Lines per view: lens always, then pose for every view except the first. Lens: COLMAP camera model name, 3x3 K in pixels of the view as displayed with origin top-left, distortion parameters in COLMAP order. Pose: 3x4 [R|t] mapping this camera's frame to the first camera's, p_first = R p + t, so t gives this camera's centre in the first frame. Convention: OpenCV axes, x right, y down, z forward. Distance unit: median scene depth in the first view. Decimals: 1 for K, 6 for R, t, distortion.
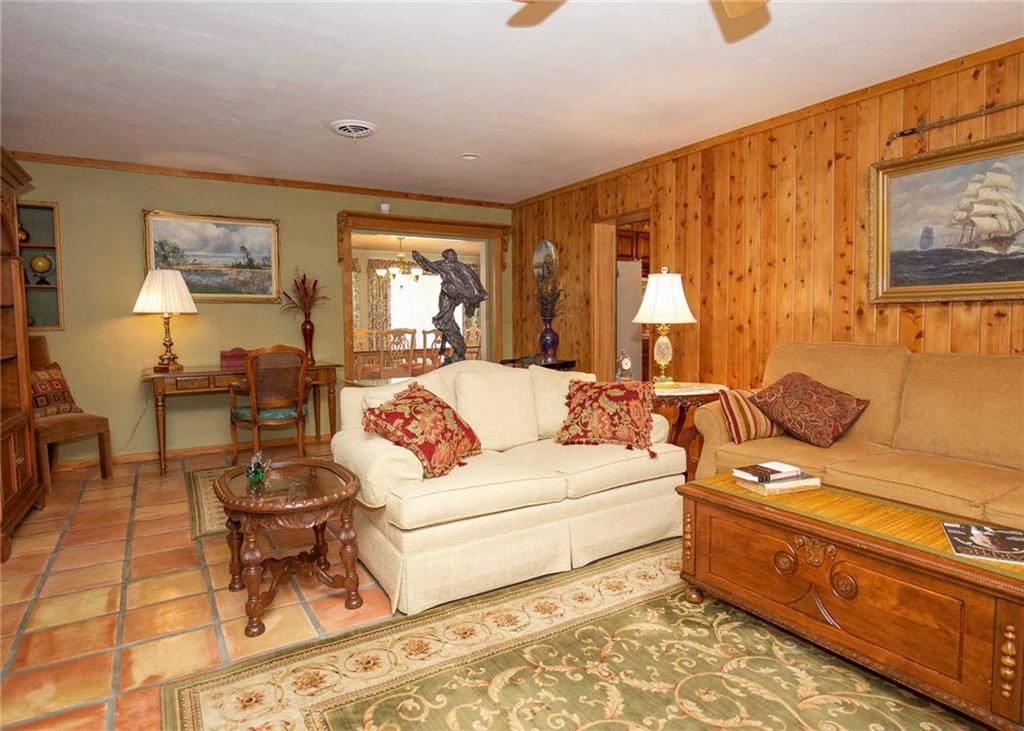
lens RADIAL K [[584.2, 0, 516.4], [0, 584.2, 357.0], [0, 0, 1]] dist [-0.026352, 0.000508]
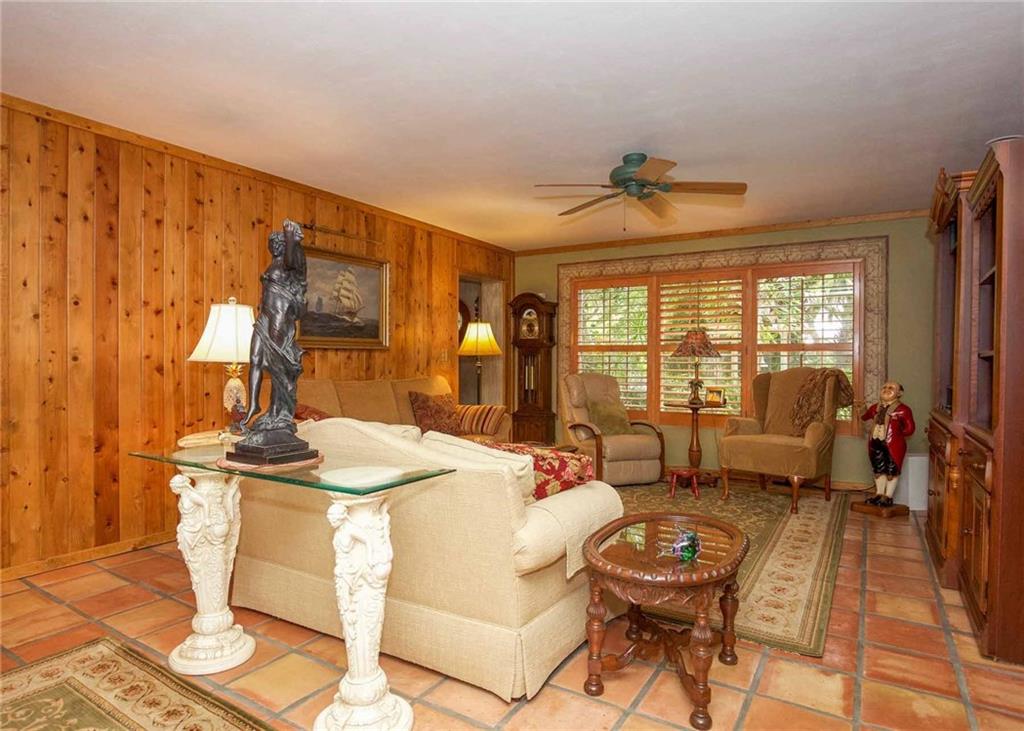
lens RADIAL K [[584.2, 0, 516.1], [0, 584.2, 370.4], [0, 0, 1]] dist [-0.026352, 0.000508]
pose [[-0.444883, -0.007972, 0.895553, -0.692083], [0.057082, 0.997675, 0.037238, -0.054626], [-0.893768, 0.067687, -0.443393, 1.011719]]
